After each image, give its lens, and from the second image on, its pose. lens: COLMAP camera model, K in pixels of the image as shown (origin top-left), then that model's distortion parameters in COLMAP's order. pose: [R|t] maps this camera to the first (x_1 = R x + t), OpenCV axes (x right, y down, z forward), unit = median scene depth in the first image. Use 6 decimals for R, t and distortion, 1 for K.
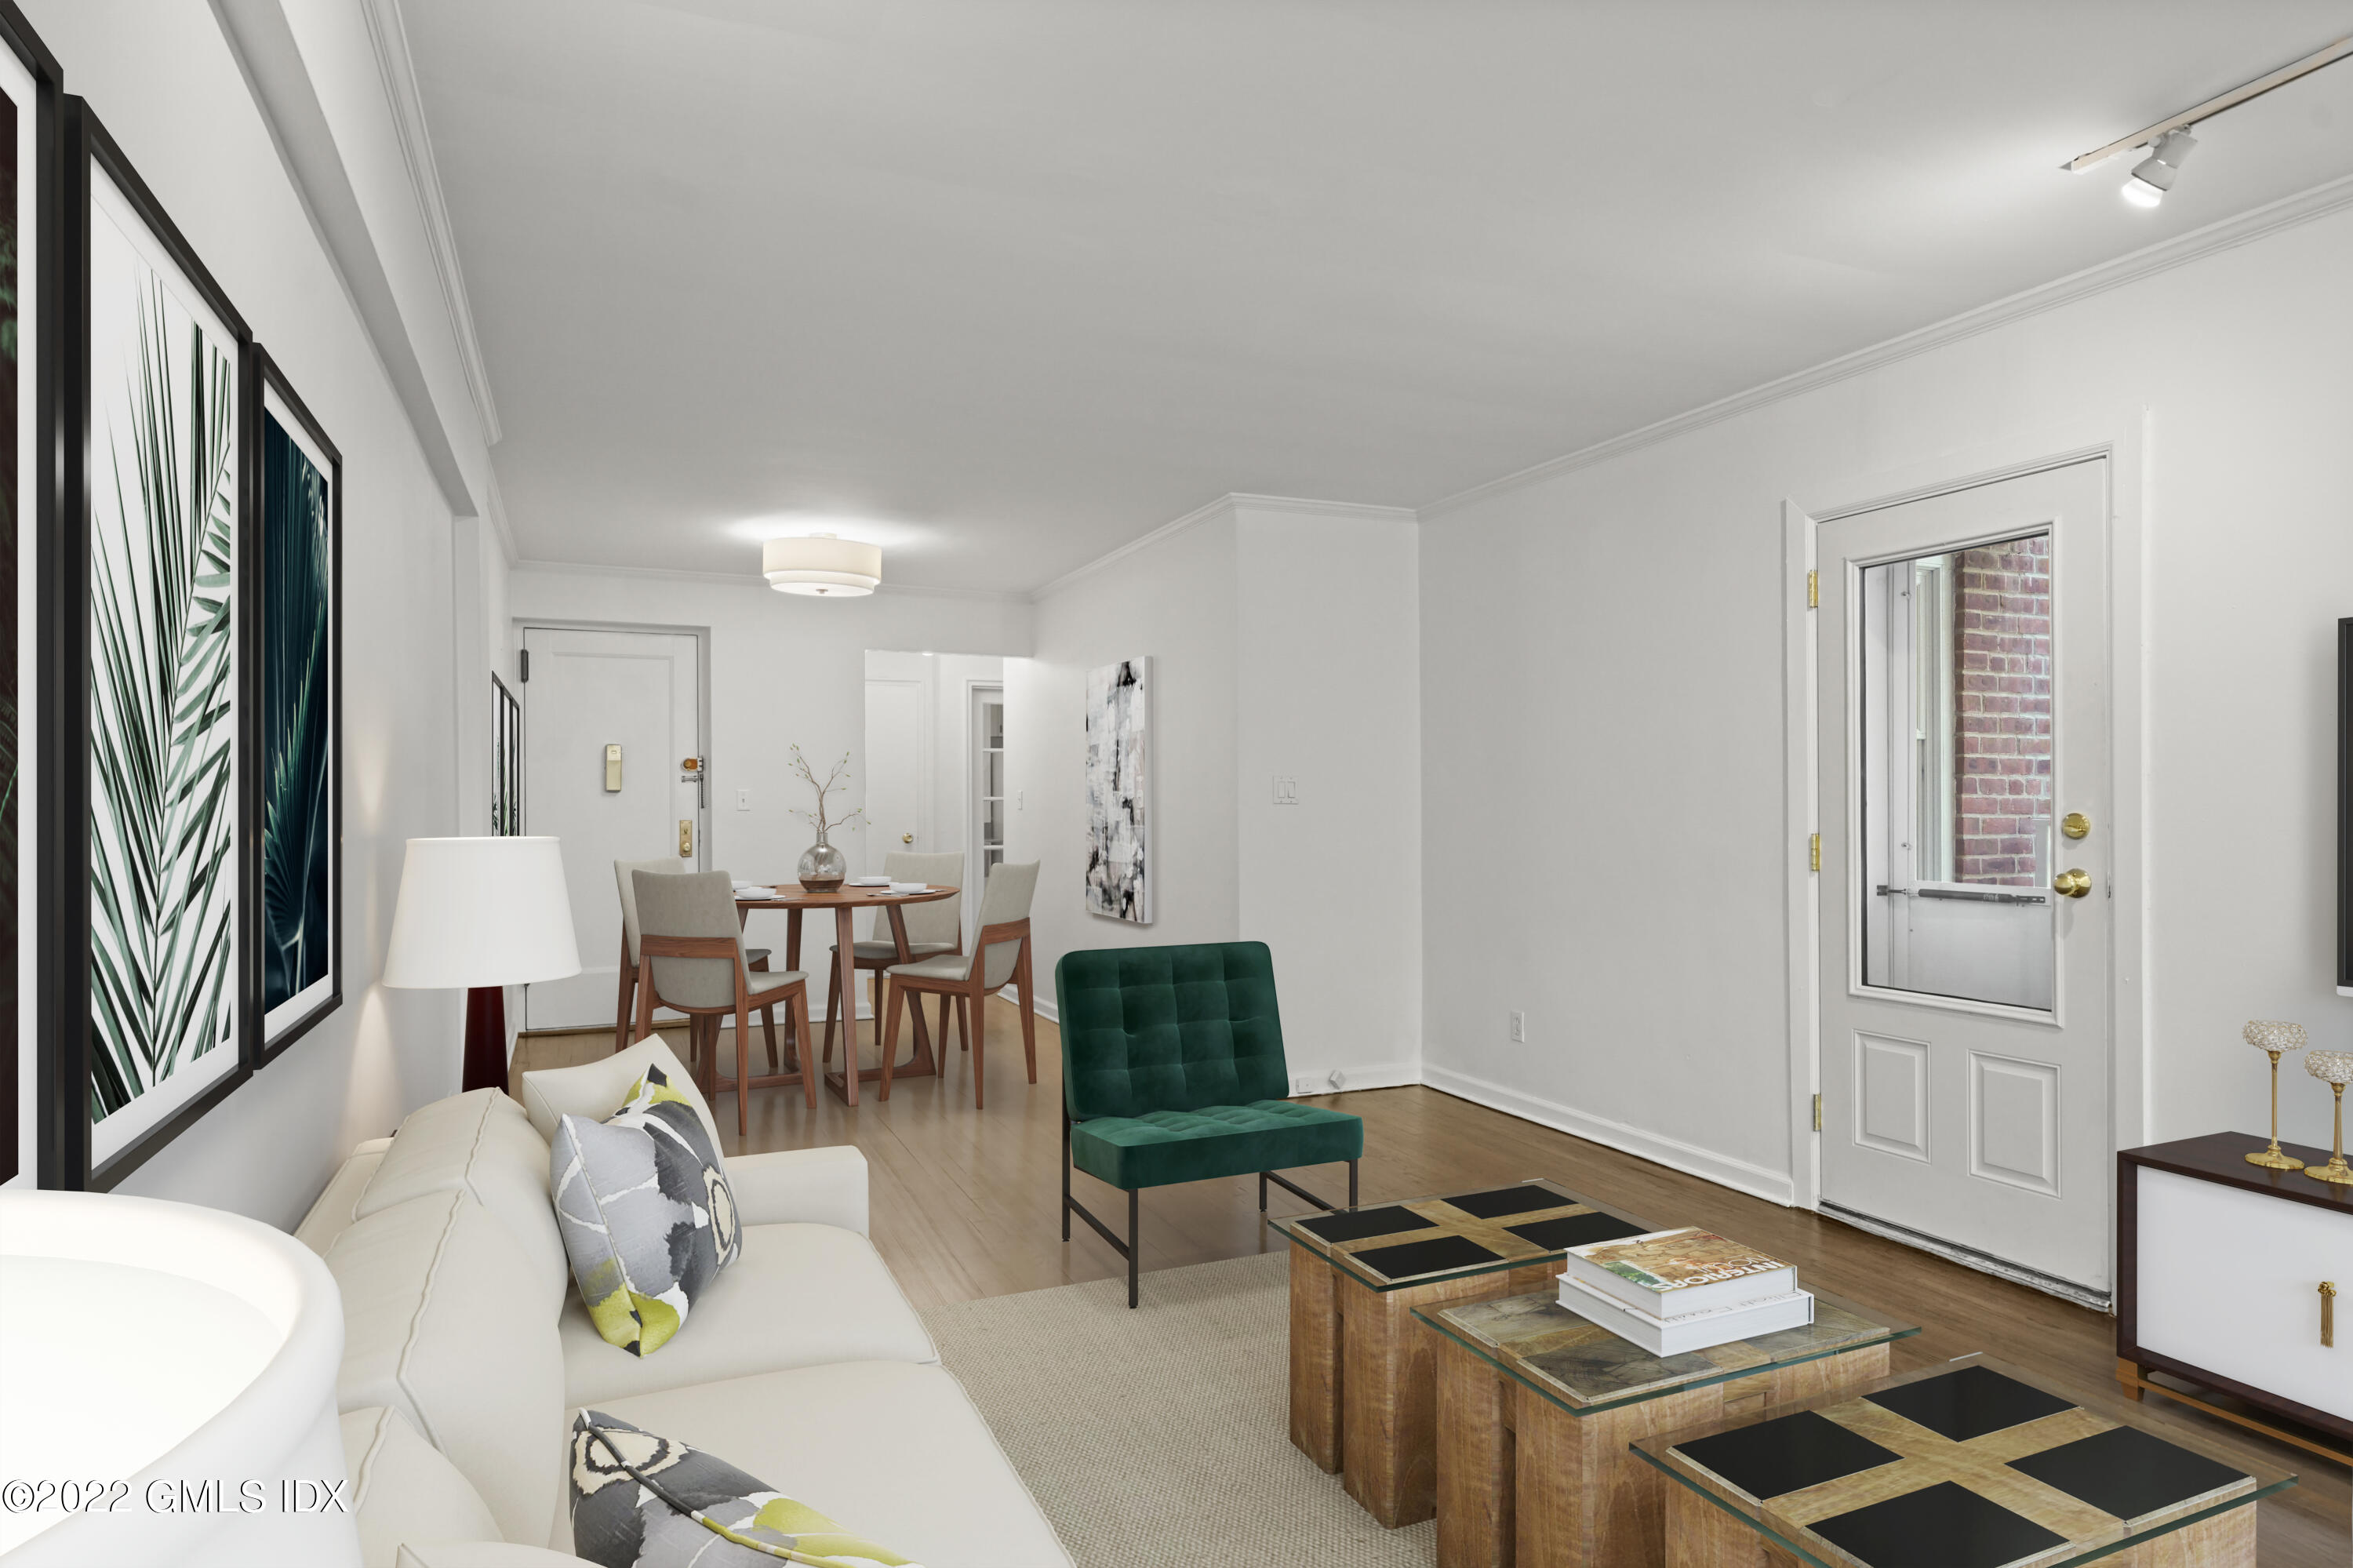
lens RADIAL K [[1310.9, 0, 1176.5], [0, 1310.9, 797.5], [0, 0, 1]] dist [0.007572, 0.004752]
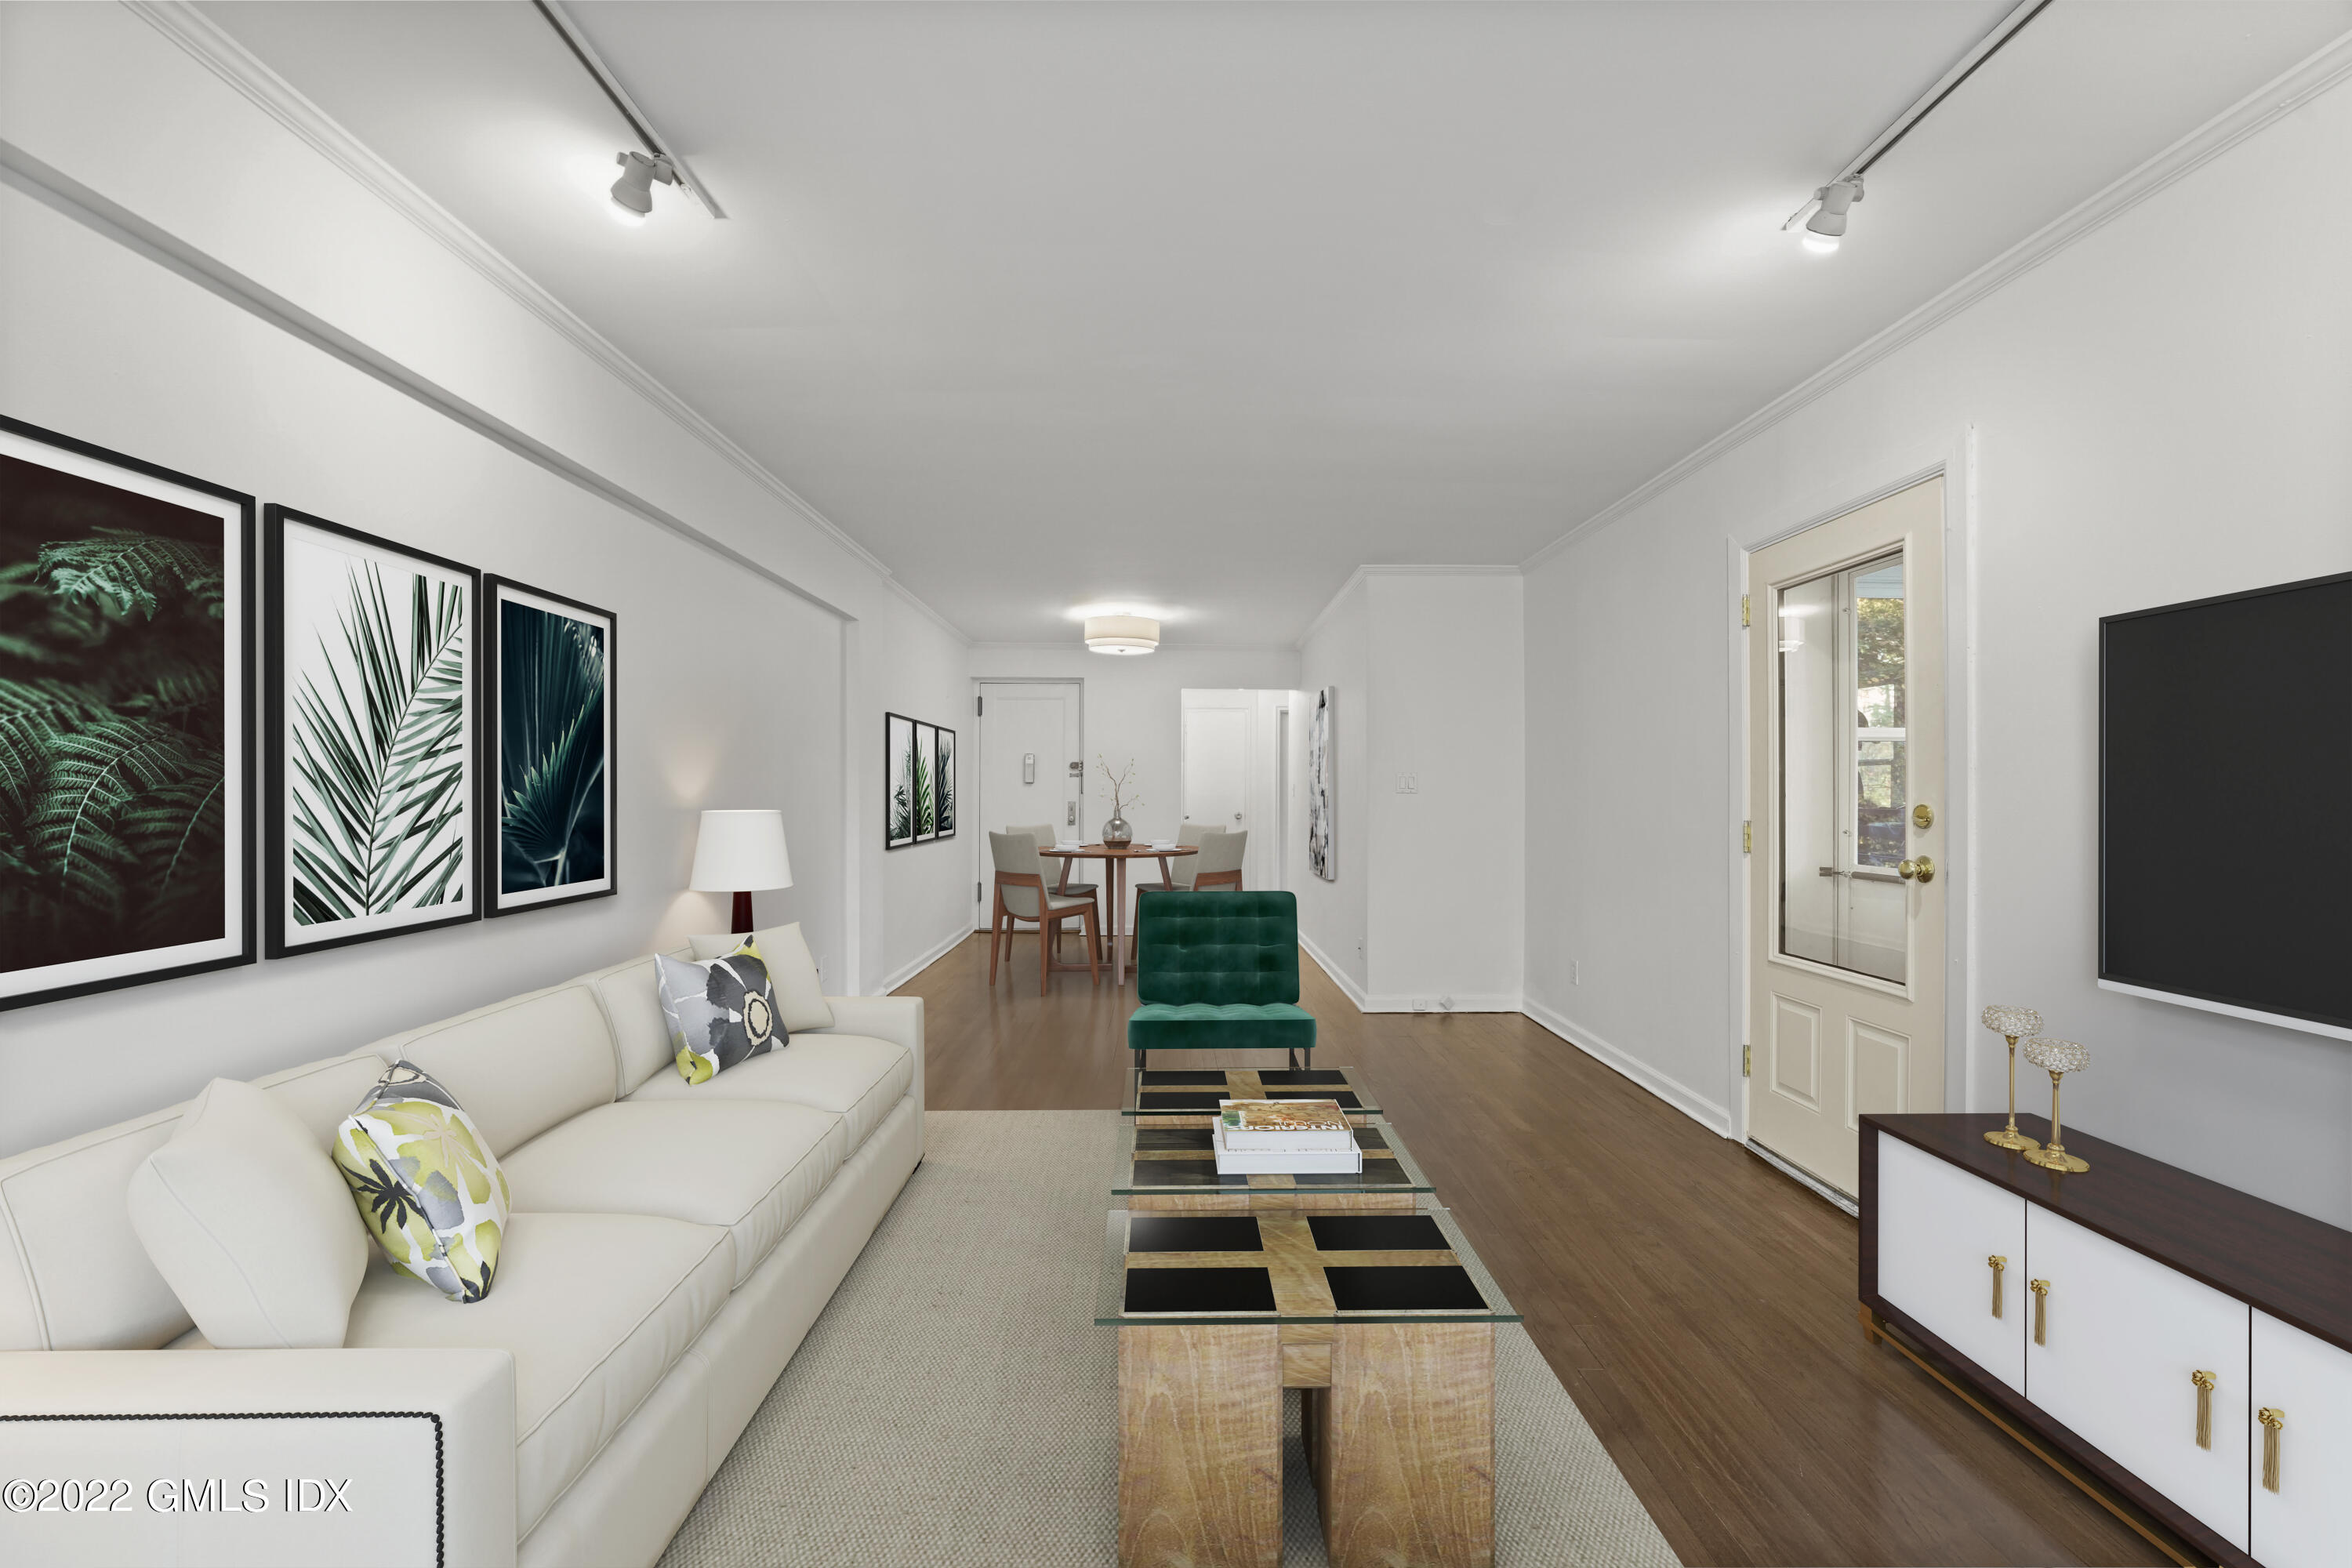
lens RADIAL K [[968.7, 0, 1172.6], [0, 968.7, 791.0], [0, 0, 1]] dist [0.051463, 0.000439]
pose [[0.915805, 0.003658, -0.401607, 0.404046], [-0.001735, 0.999985, 0.005153, -0.002966], [0.401620, -0.004022, 0.915798, -0.007286]]
